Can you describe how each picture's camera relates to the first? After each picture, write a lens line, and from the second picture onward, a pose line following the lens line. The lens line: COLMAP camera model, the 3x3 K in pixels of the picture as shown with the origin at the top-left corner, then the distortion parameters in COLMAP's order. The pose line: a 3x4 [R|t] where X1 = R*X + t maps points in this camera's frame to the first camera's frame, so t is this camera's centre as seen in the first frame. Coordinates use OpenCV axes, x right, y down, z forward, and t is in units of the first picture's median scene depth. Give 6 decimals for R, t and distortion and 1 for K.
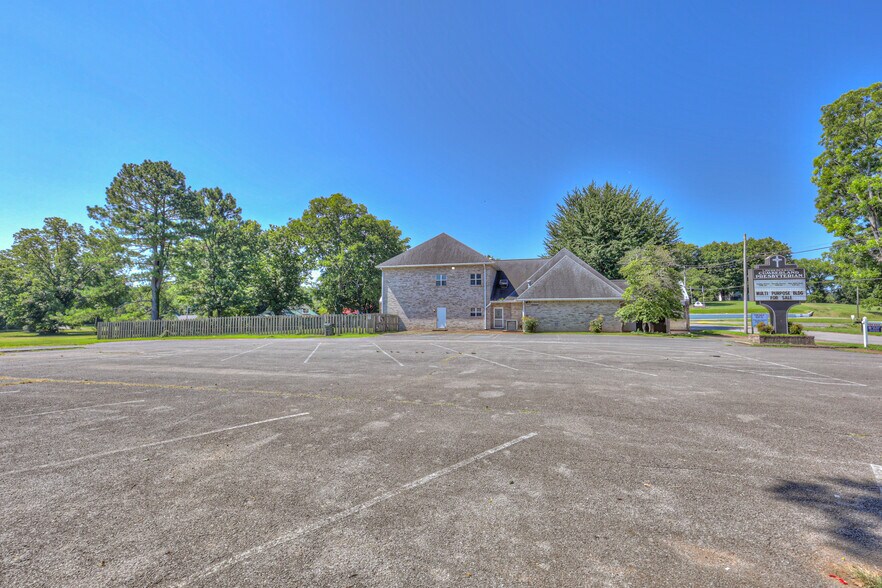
lens RADIAL K [[390.2, 0, 439.2], [0, 390.2, 297.5], [0, 0, 1]] dist [-0.002024, -0.000457]
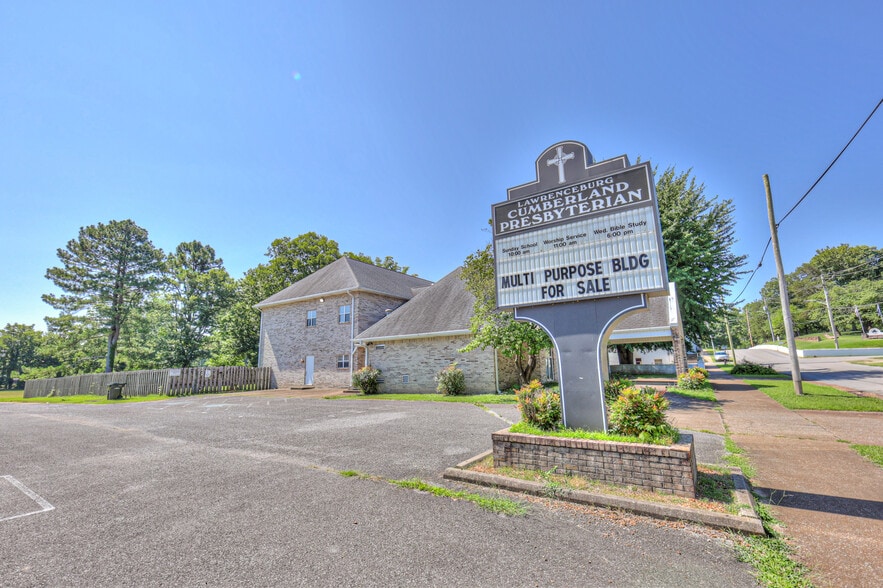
lens RADIAL K [[390.6, 0, 442.8], [0, 390.6, 293.6], [0, 0, 1]] dist [-0.002024, -0.000457]
pose [[0.946825, -0.083581, -0.310704, 0.478560], [0.043582, 0.990086, -0.133527, 0.019143], [0.318784, 0.112886, 0.941081, 0.395709]]
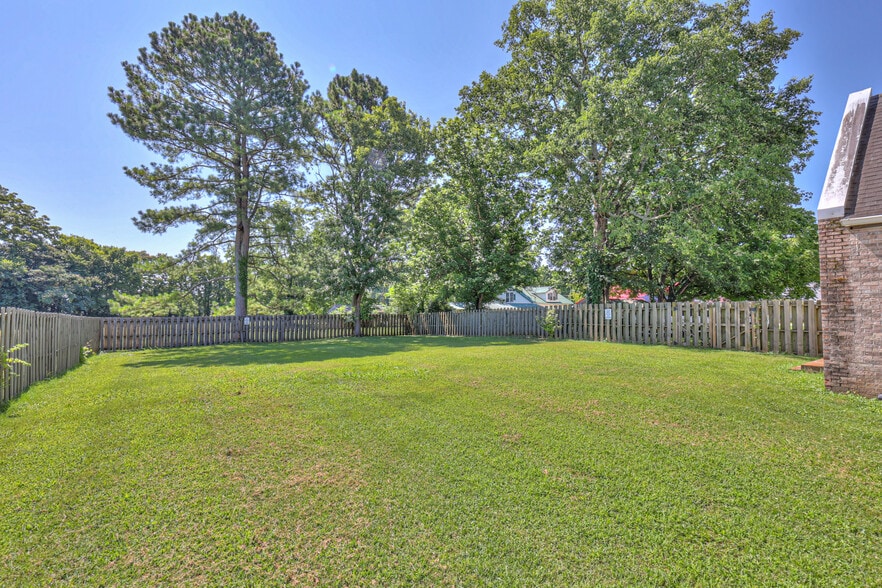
lens RADIAL K [[390.2, 0, 438.5], [0, 390.2, 299.7], [0, 0, 1]] dist [-0.002024, -0.000457]
pose [[0.770179, -0.023796, -0.637384, -0.196927], [0.040822, 0.999094, 0.012027, 0.049836], [0.636520, -0.035282, 0.770453, 0.921826]]
